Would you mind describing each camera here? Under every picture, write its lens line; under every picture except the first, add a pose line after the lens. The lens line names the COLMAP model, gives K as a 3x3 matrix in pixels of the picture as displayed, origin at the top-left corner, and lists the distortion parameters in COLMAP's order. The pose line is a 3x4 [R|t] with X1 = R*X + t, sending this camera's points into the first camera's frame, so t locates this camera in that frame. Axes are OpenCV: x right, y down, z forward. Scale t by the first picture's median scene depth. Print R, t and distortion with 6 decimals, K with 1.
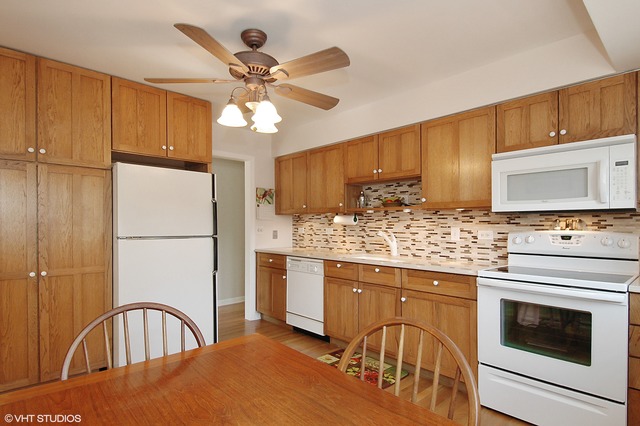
lens RADIAL K [[336.5, 0, 316.2], [0, 336.5, 218.0], [0, 0, 1]] dist [0.006049, 0.000305]
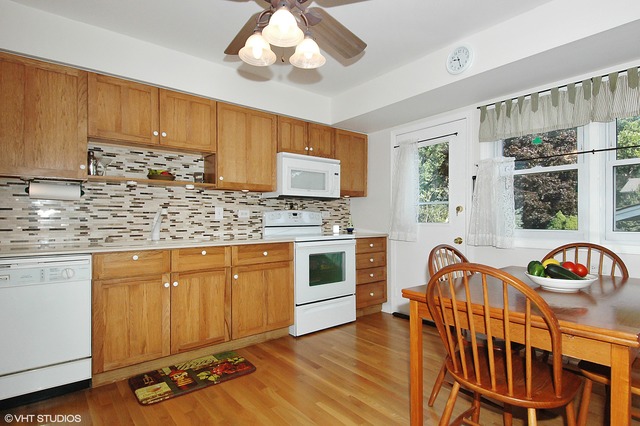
lens RADIAL K [[336.5, 0, 316.3], [0, 336.5, 215.2], [0, 0, 1]] dist [0.006049, 0.000305]
pose [[0.054452, 0.010501, 0.998461, -0.641654], [-0.017472, 0.999802, -0.009562, 0.058240], [-0.998364, -0.016924, 0.054625, 0.632229]]
